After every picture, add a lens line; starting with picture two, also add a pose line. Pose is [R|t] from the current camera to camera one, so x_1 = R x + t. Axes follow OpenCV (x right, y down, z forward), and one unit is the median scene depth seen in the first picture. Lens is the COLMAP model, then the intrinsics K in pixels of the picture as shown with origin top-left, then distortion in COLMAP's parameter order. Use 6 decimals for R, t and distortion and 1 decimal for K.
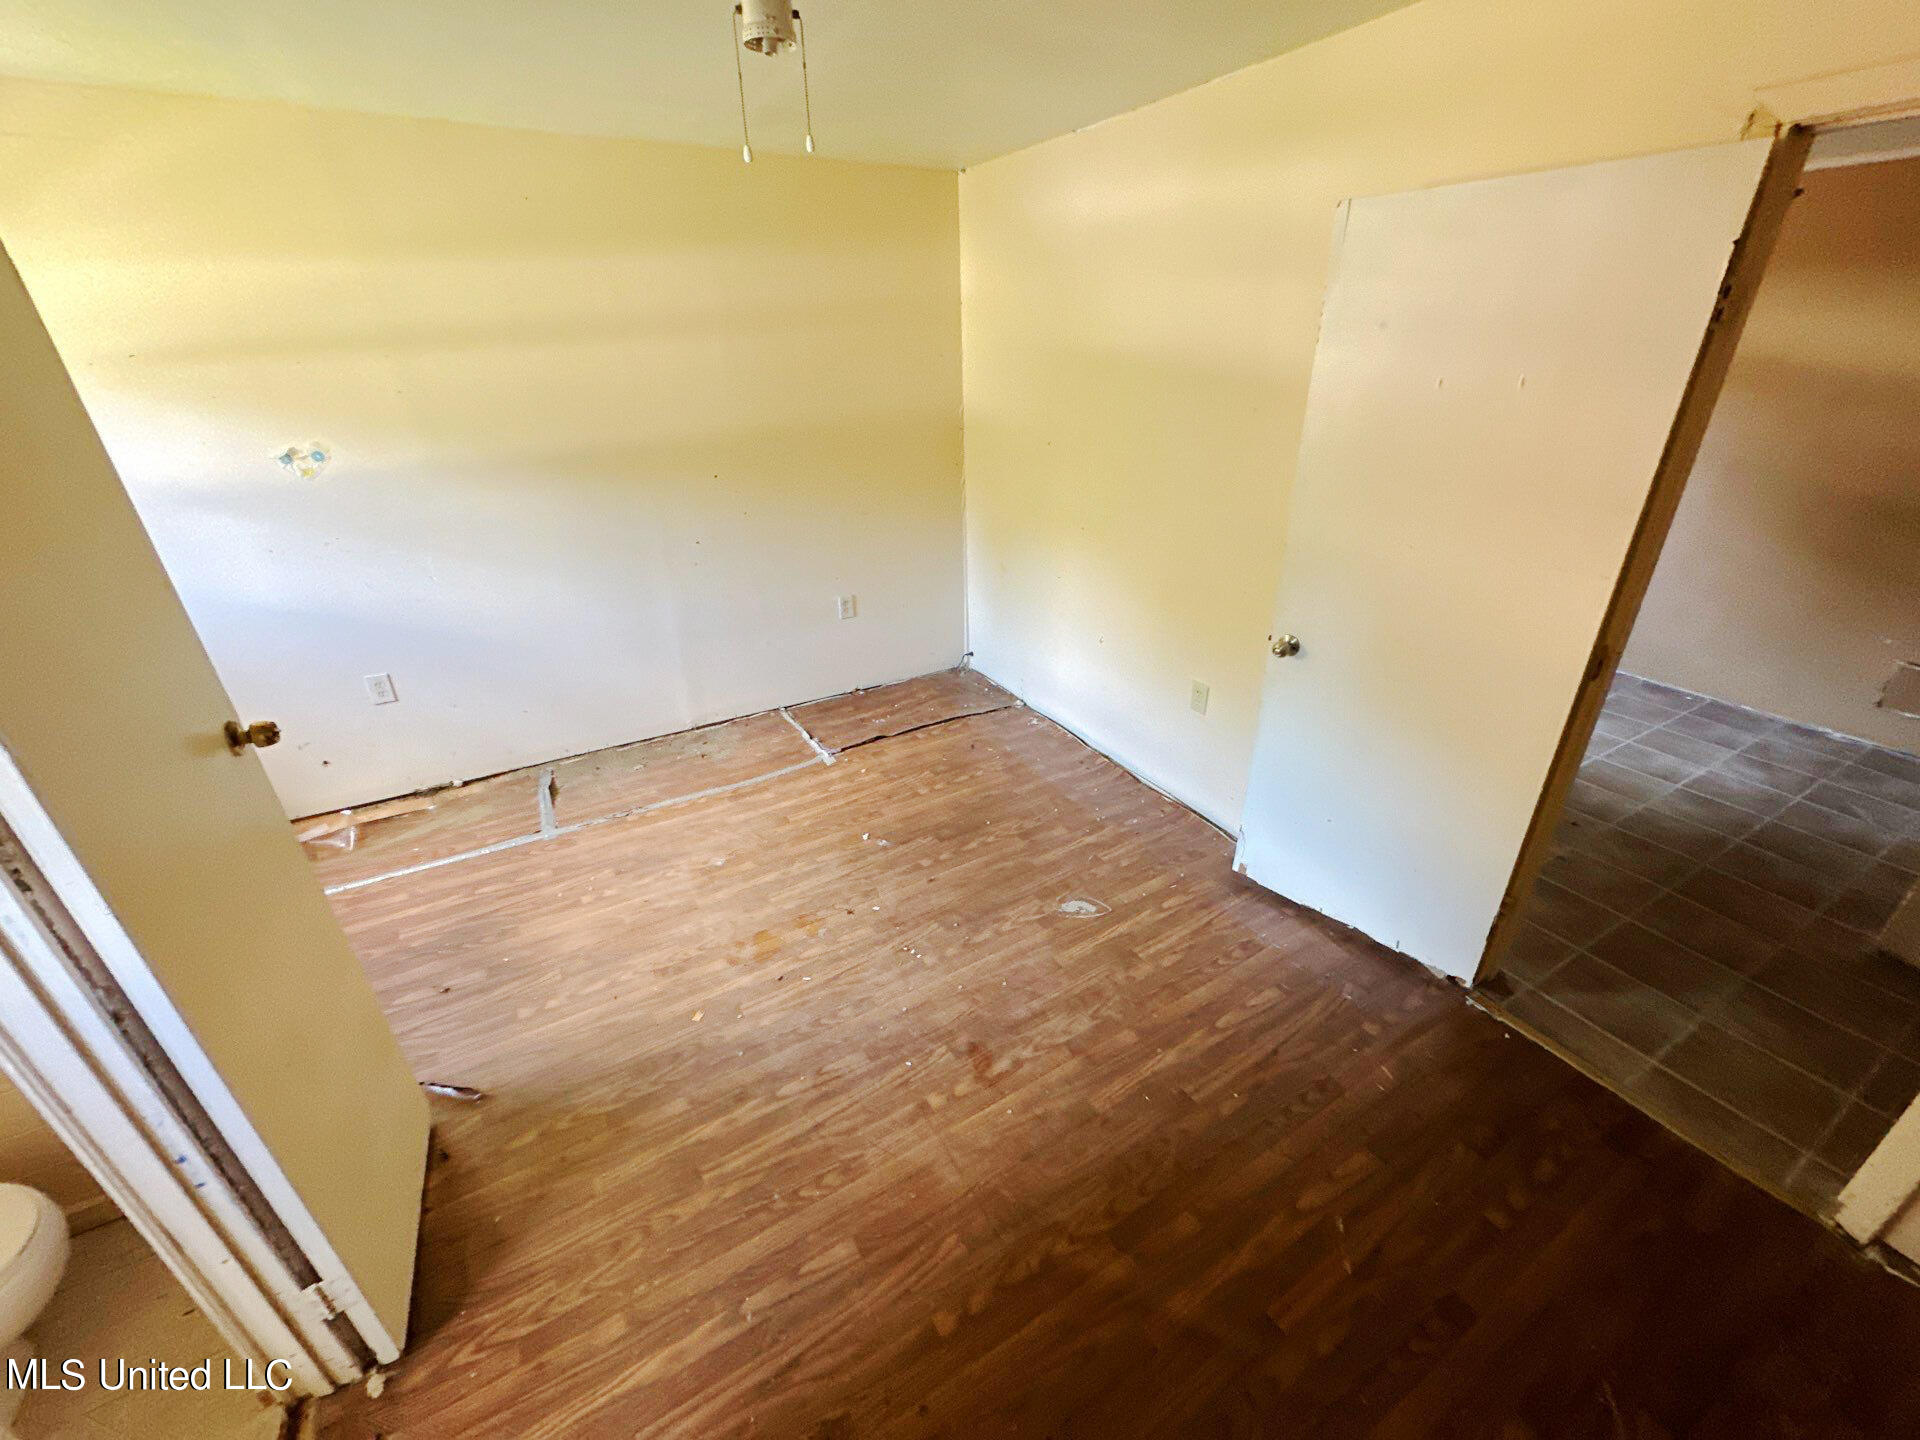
lens RADIAL K [[765.3, 0, 960.0], [0, 765.3, 720.0], [0, 0, 1]] dist [-0.002537, -0.000188]
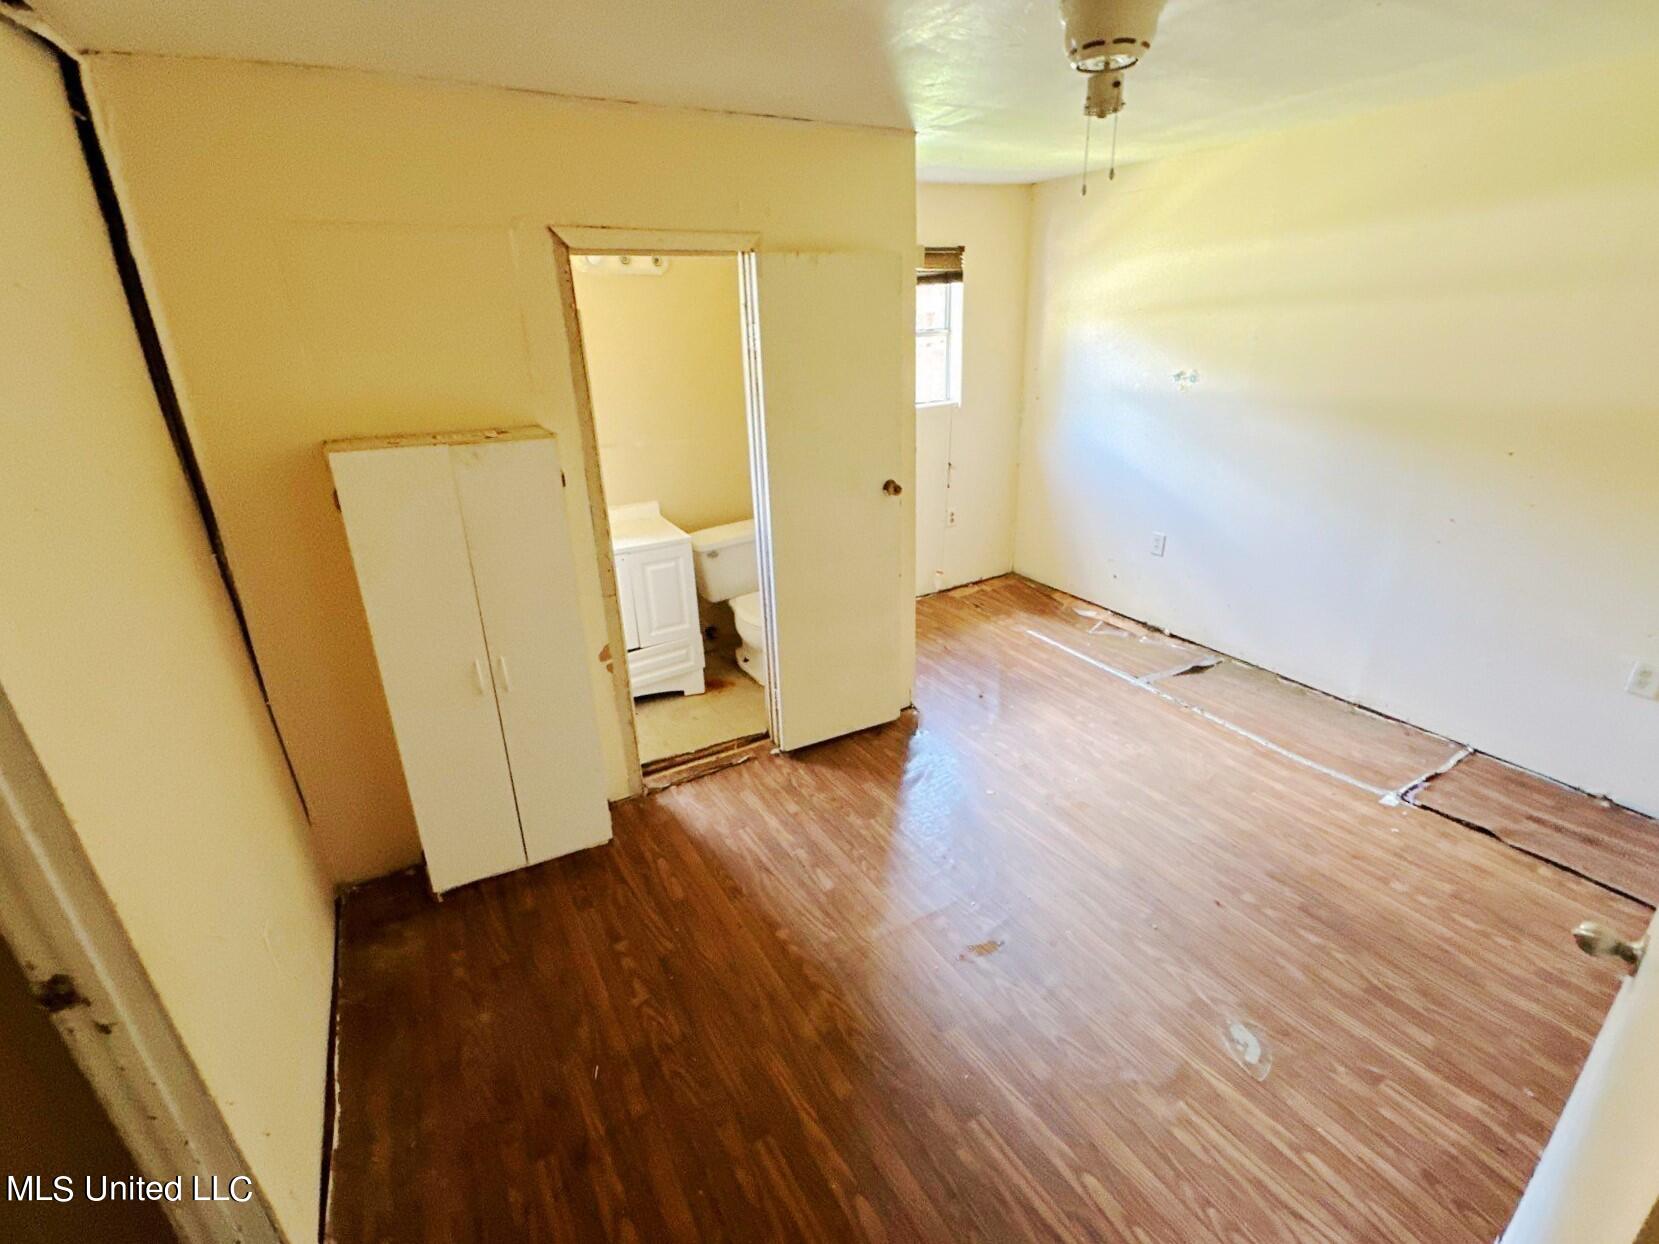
lens RADIAL K [[755.4, 0, 829.5], [0, 755.4, 622.0], [0, 0, 1]] dist [0.001941, -0.000123]
pose [[0.007680, 0.396334, -0.918074, 0.614105], [-0.416958, 0.835750, 0.357307, -0.182550], [0.908894, 0.380054, 0.171673, 0.305997]]
